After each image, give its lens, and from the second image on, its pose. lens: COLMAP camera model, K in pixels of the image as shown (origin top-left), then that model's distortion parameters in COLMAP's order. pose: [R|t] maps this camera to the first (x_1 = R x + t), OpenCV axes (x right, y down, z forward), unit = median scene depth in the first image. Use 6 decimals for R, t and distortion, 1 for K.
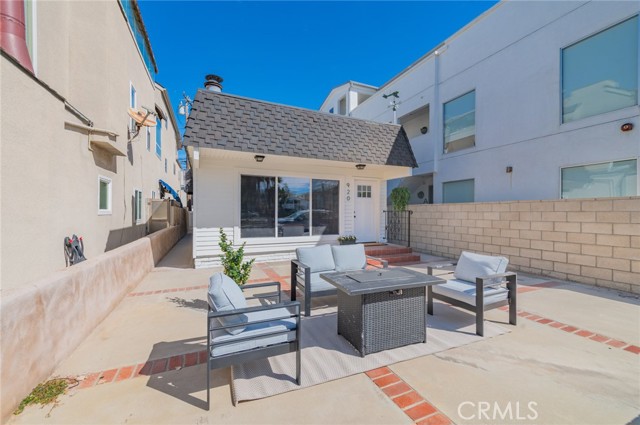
lens RADIAL K [[241.4, 0, 326.6], [0, 241.4, 212.0], [0, 0, 1]] dist [0.009011, -0.000033]
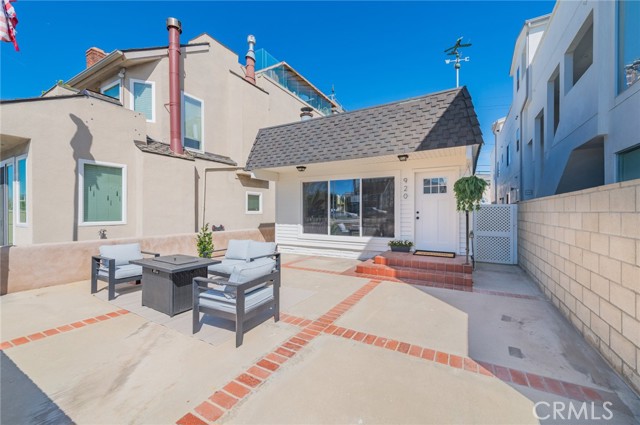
lens RADIAL K [[239.4, 0, 322.9], [0, 239.4, 212.3], [0, 0, 1]] dist [0.007402, -0.000183]
pose [[0.633093, -0.001747, -0.774074, 0.694806], [0.003642, 0.999993, 0.000723, -0.001836], [0.774068, -0.003277, 0.633095, 0.303521]]
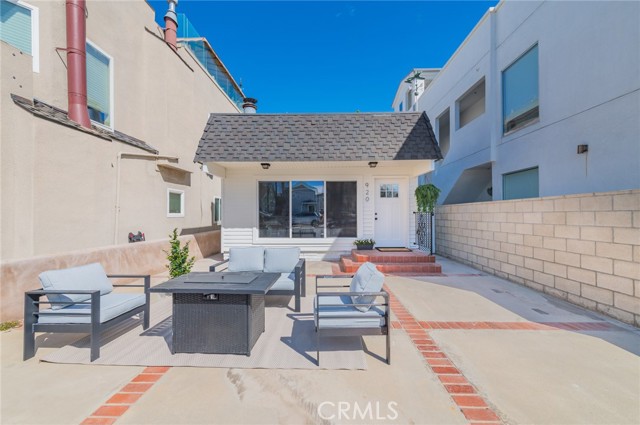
lens RADIAL K [[239.4, 0, 322.9], [0, 239.4, 212.3], [0, 0, 1]] dist [0.007402, -0.000183]
pose [[0.913994, -0.010080, -0.405603, 0.384778], [0.007494, 0.999940, -0.007962, 0.000853], [0.405659, 0.004238, 0.914015, 0.103301]]
